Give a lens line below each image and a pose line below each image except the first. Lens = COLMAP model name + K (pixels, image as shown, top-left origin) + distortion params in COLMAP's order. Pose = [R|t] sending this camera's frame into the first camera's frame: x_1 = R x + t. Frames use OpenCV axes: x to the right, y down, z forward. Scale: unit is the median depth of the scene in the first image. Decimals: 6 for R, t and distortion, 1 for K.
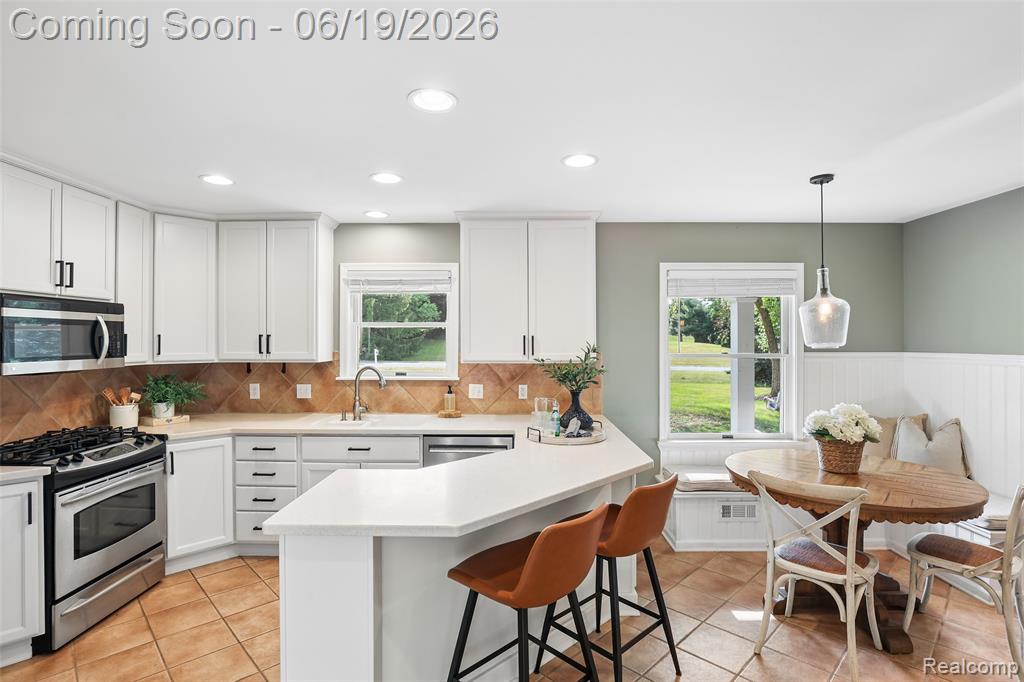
lens RADIAL K [[510.1, 0, 519.8], [0, 510.1, 333.8], [0, 0, 1]] dist [-0.036035, 0.001803]
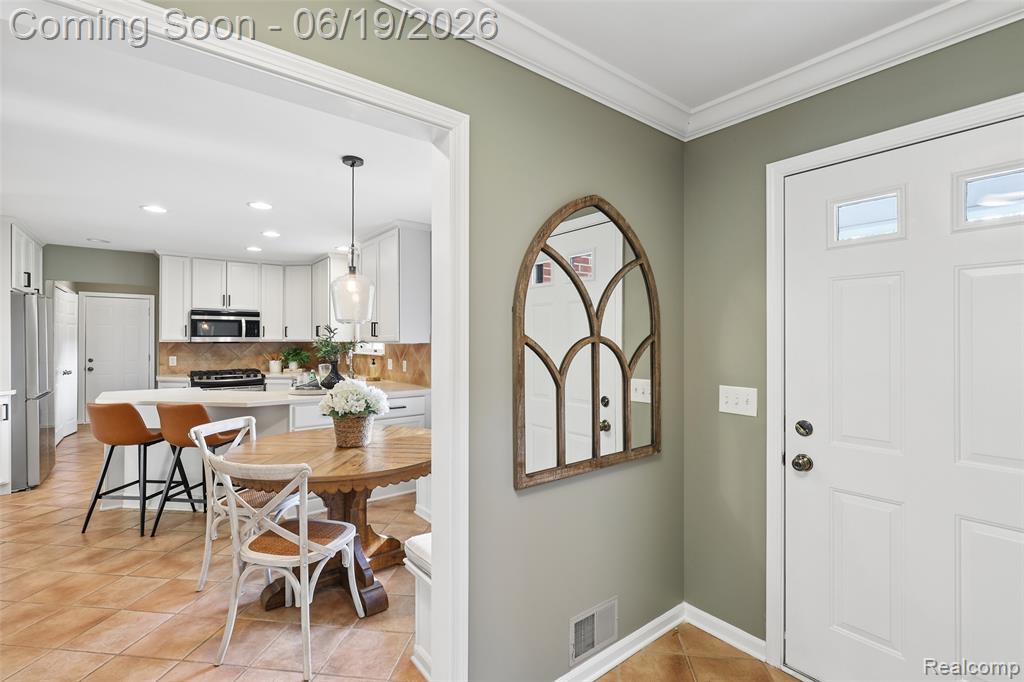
lens RADIAL K [[470.9, 0, 517.7], [0, 470.9, 338.5], [0, 0, 1]] dist [-0.005796, 0.001967]
pose [[0.628074, 0.000017, -0.778154, 1.282582], [0.005598, 0.999974, 0.004540, 0.044305], [0.778134, -0.007208, 0.628057, 0.530465]]
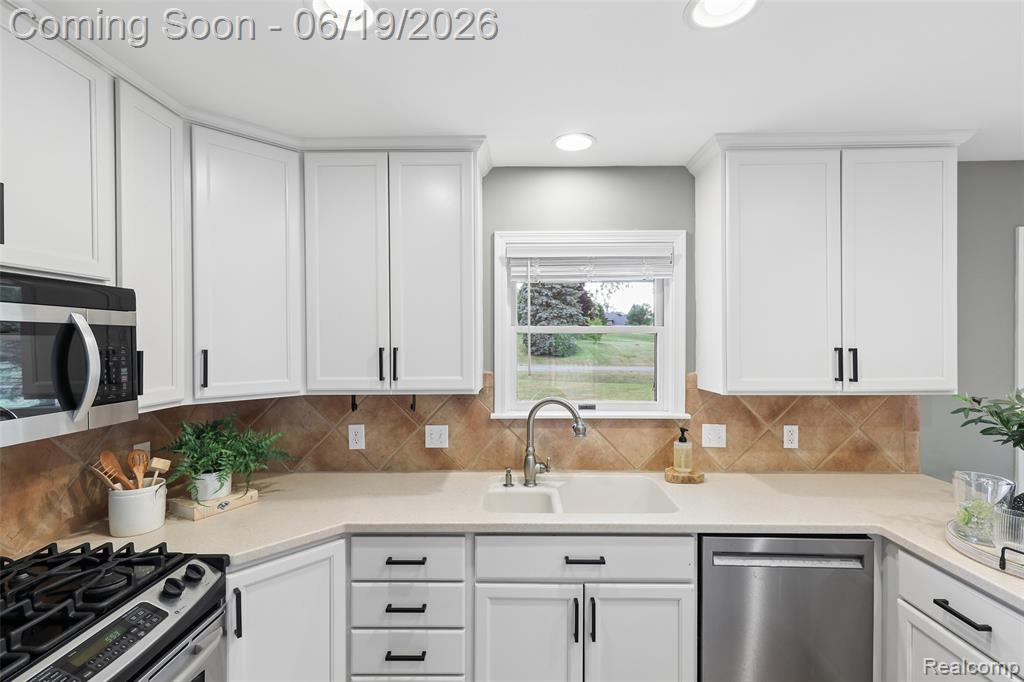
lens RADIAL K [[470.9, 0, 513.7], [0, 470.9, 339.3], [0, 0, 1]] dist [-0.005796, 0.001967]
pose [[0.999997, -0.001714, -0.001677, -0.376018], [0.001730, 0.999948, 0.010073, -0.013430], [0.001659, -0.010076, 0.999948, 0.481180]]
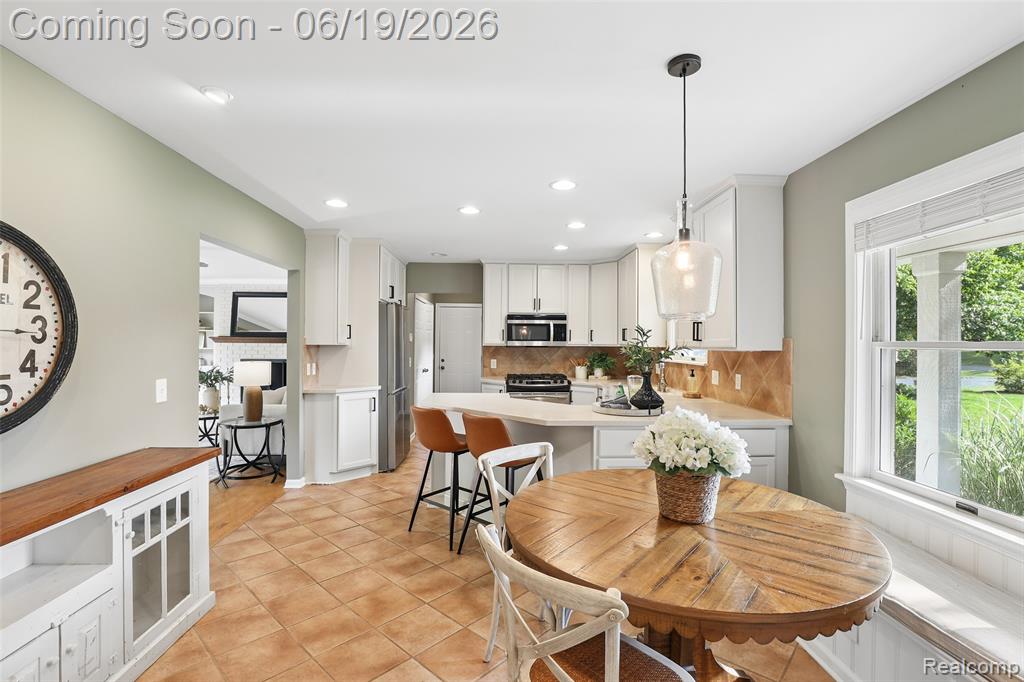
lens RADIAL K [[470.9, 0, 516.0], [0, 470.9, 342.0], [0, 0, 1]] dist [-0.005796, 0.001967]
pose [[0.058672, -0.000687, -0.998277, 0.977045], [0.001720, 0.999998, -0.000587, 0.044596], [0.998276, -0.001683, 0.058673, 0.605037]]
